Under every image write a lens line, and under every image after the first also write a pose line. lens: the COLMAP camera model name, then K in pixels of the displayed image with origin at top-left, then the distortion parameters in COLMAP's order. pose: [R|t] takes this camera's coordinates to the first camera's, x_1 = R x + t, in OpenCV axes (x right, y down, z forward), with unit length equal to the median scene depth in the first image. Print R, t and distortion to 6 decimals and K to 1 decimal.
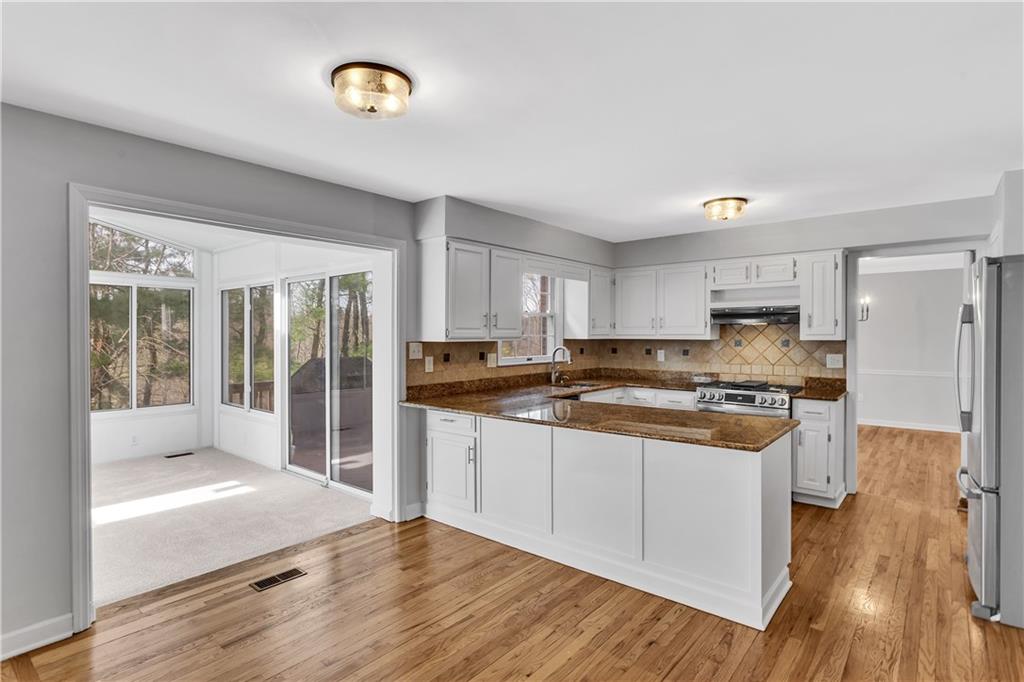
lens RADIAL K [[527.6, 0, 512.6], [0, 527.6, 339.8], [0, 0, 1]] dist [0.002115, 0.000806]
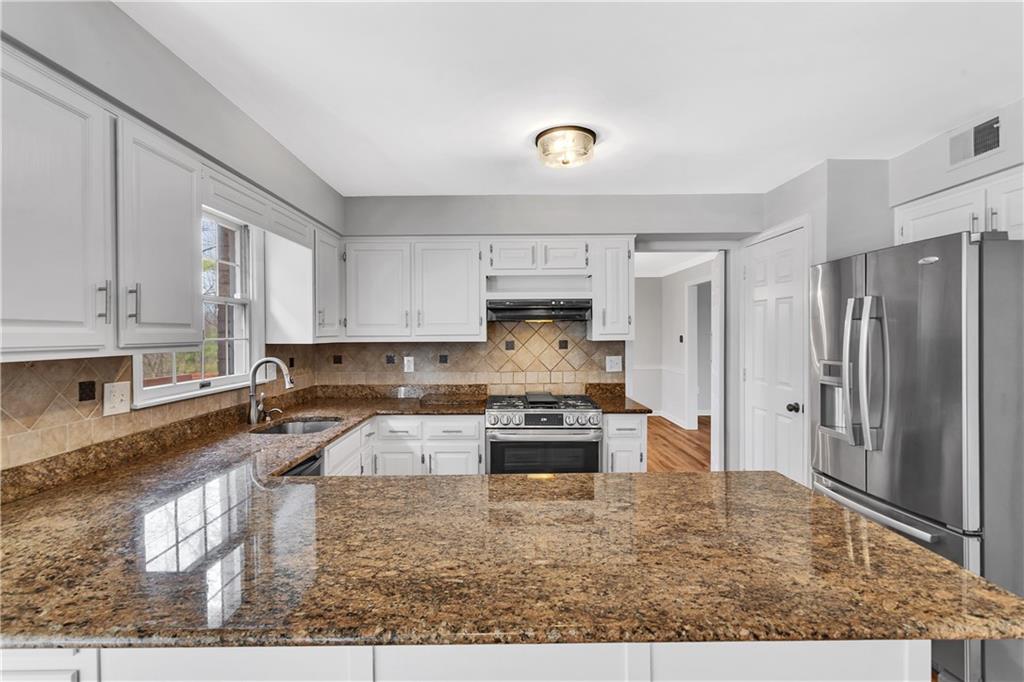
lens RADIAL K [[482.7, 0, 505.7], [0, 482.7, 342.9], [0, 0, 1]] dist [0.001382, 0.000295]
pose [[0.777033, -0.017743, 0.629210, -0.036885], [0.013200, 0.999842, 0.011894, -0.006443], [-0.629322, -0.000936, 0.777144, 0.450057]]
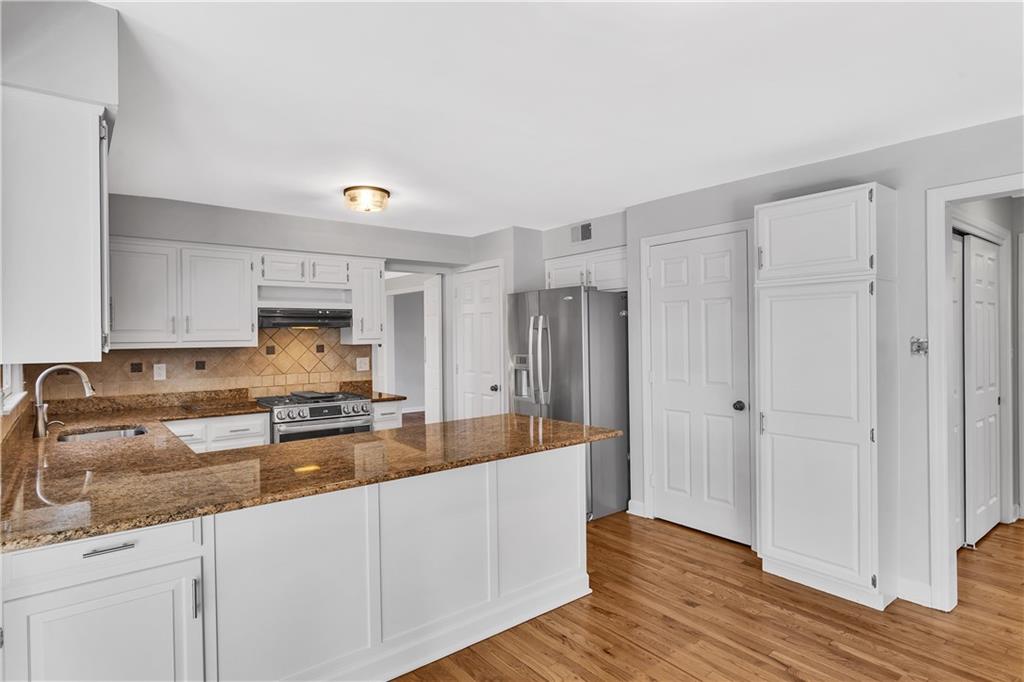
lens RADIAL K [[552.0, 0, 510.1], [0, 552.0, 336.5], [0, 0, 1]] dist [-0.003088, 0.000075]
pose [[0.215852, -0.004888, 0.976414, -0.365717], [0.020975, 0.999780, 0.000368, -0.008082], [-0.976201, 0.020401, 0.215907, 0.443844]]
